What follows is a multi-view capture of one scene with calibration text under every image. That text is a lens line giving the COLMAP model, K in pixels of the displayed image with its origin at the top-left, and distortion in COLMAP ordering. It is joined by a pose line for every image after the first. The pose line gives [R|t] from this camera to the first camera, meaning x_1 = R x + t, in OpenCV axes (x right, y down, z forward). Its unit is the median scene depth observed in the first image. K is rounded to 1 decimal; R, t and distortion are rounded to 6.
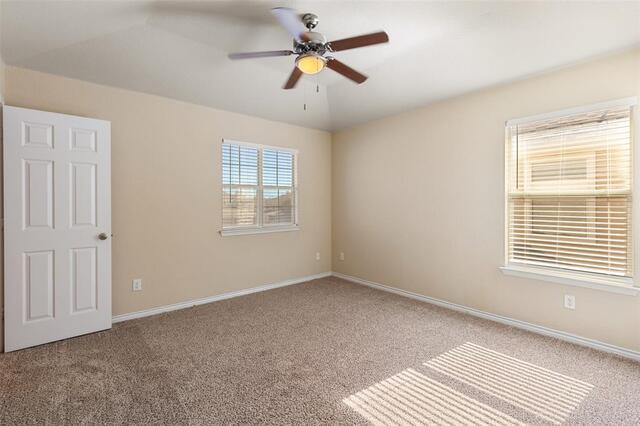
lens RADIAL K [[291.4, 0, 320.5], [0, 291.4, 205.9], [0, 0, 1]] dist [0.002718, 0.000413]
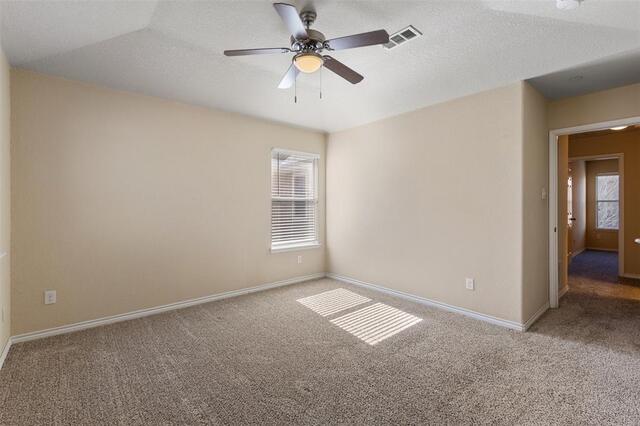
lens RADIAL K [[291.4, 0, 320.5], [0, 291.4, 205.9], [0, 0, 1]] dist [0.002718, 0.000413]
pose [[-0.002969, -0.007627, 0.999967, -1.122741], [0.007528, 0.999942, 0.007649, -0.017845], [-0.999967, 0.007550, -0.002912, 1.049720]]
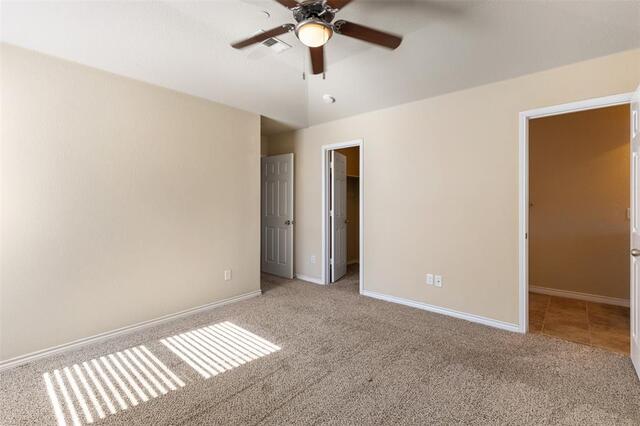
lens RADIAL K [[291.4, 0, 320.5], [0, 291.4, 205.9], [0, 0, 1]] dist [0.002718, 0.000413]
pose [[-0.990175, 0.006108, -0.139702, 0.066735], [0.004113, 0.999885, 0.014563, -0.012709], [0.139775, 0.013845, -0.990087, 1.984019]]
